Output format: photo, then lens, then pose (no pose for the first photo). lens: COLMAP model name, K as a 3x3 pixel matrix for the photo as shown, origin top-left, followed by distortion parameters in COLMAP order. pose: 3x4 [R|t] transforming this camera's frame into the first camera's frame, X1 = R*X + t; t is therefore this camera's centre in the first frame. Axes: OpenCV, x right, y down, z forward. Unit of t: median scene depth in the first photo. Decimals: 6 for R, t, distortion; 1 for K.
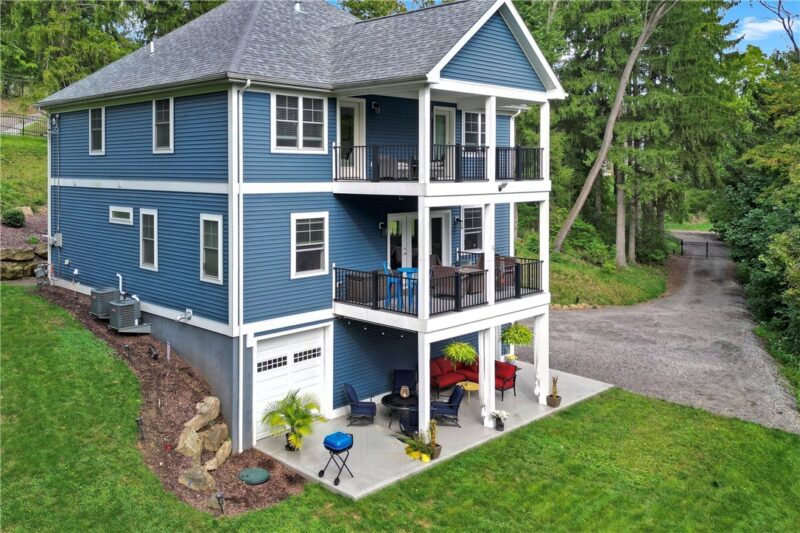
lens RADIAL K [[708.6, 0, 399.7], [0, 708.6, 174.2], [0, 0, 1]] dist [0.036451, -0.007543]
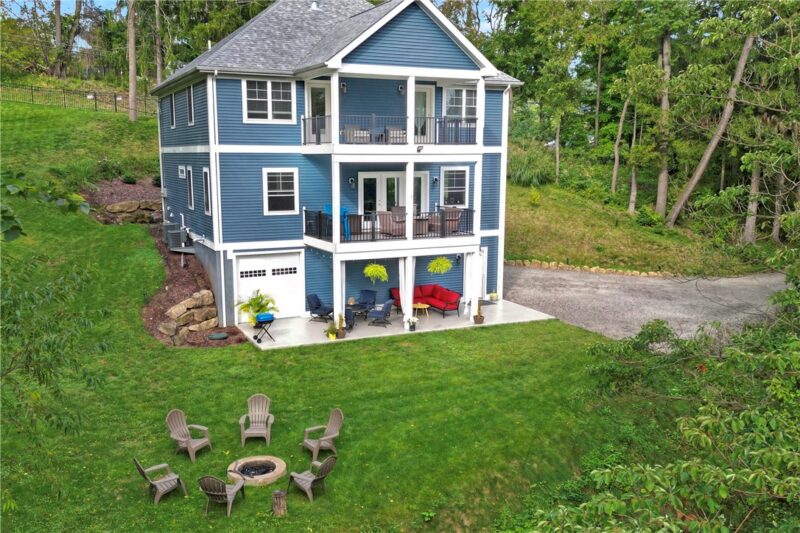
lens RADIAL K [[700.0, 0, 396.0], [0, 700.0, 266.8], [0, 0, 1]] dist [0.029239, -0.002043]
pose [[0.961960, 0.044513, -0.269540, 0.467310], [-0.000486, 0.986913, 0.161251, 0.024117], [0.273191, -0.154986, 0.949393, -0.255271]]
